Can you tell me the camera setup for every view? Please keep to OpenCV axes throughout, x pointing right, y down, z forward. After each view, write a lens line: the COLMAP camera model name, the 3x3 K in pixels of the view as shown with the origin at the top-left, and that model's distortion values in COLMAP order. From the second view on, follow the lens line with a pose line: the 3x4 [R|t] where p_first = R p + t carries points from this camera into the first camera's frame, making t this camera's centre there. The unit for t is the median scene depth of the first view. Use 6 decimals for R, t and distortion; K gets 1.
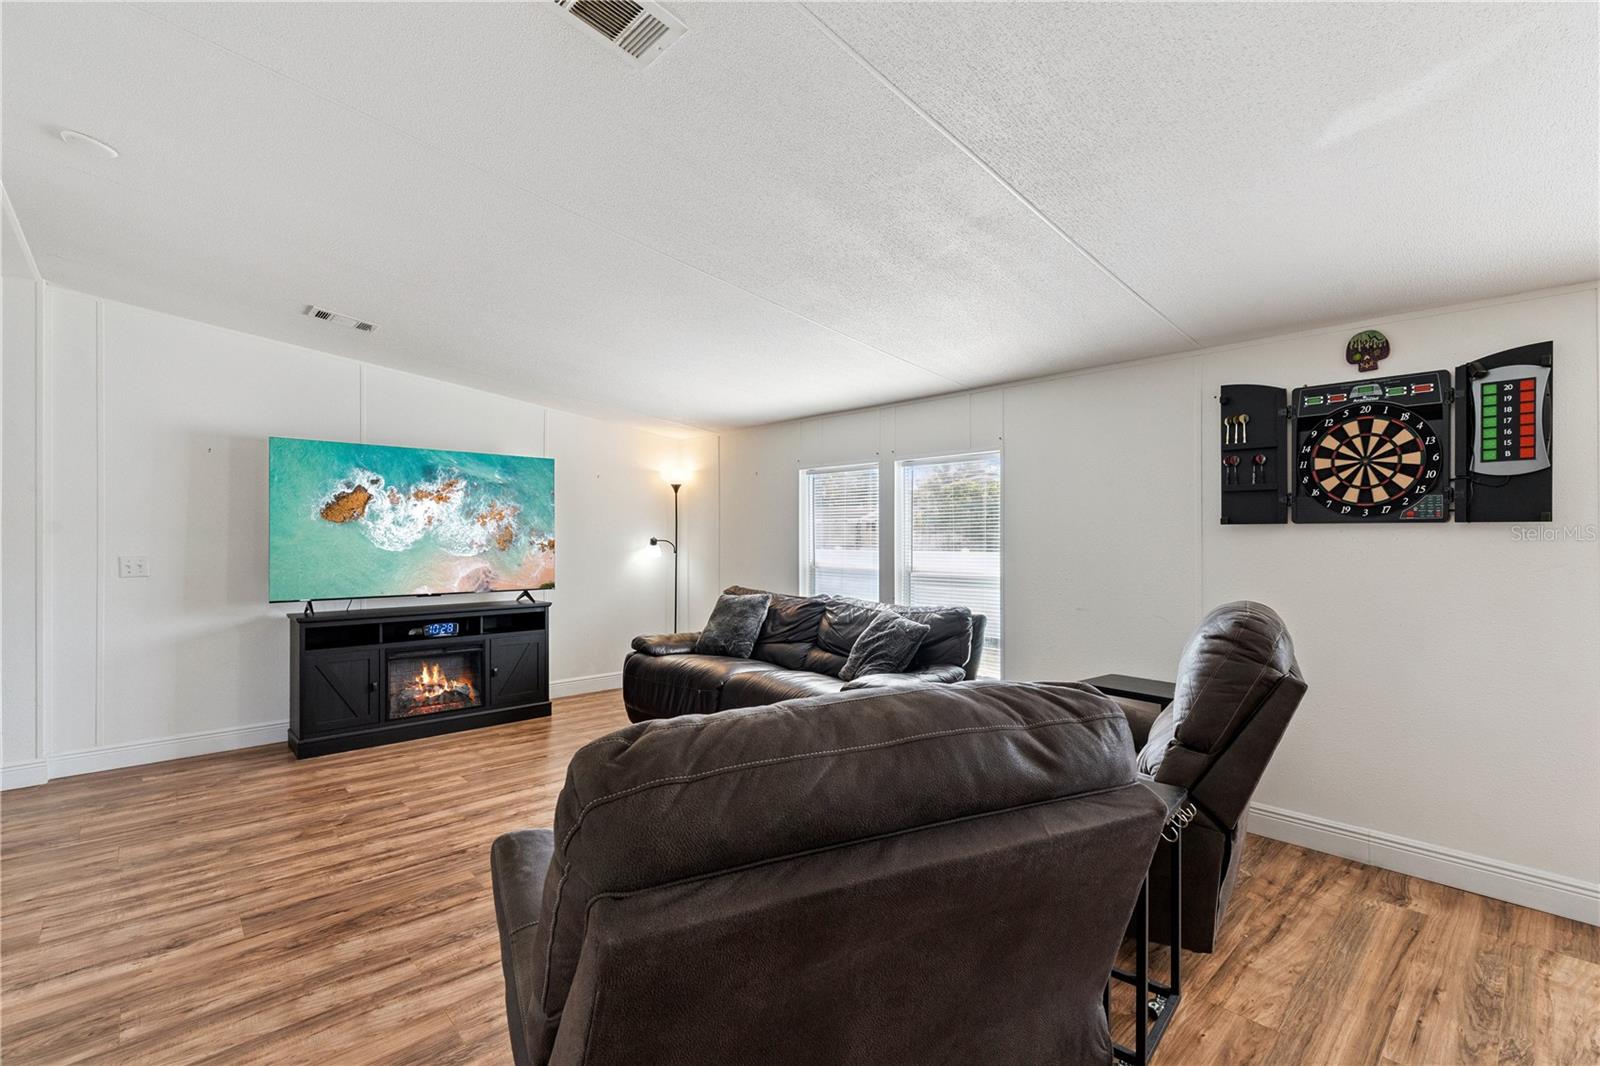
lens RADIAL K [[719.0, 0, 800.0], [0, 719.0, 533.0], [0, 0, 1]] dist [0.000187, -0.000041]
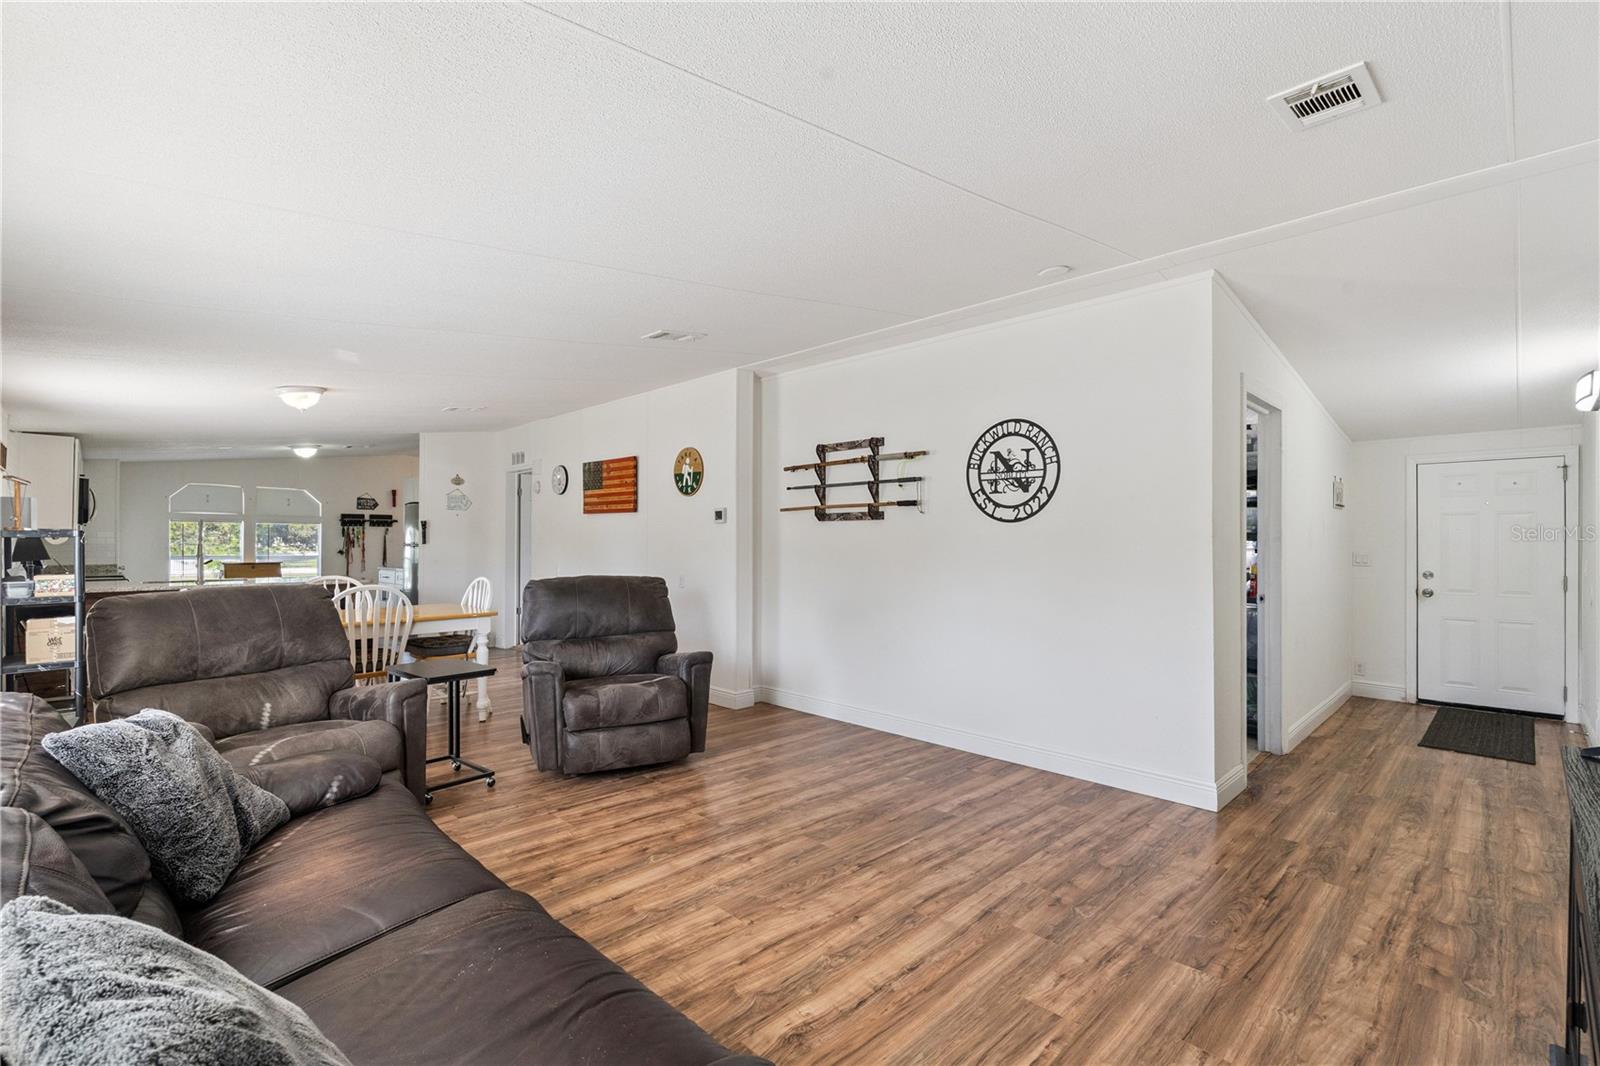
lens RADIAL K [[719.0, 0, 800.0], [0, 719.0, 533.0], [0, 0, 1]] dist [0.000187, -0.000041]
pose [[-0.999482, -0.003518, -0.032005, -0.336766], [-0.003090, 0.999905, -0.013408, 0.006138], [0.032049, -0.013302, -0.999398, 1.881984]]
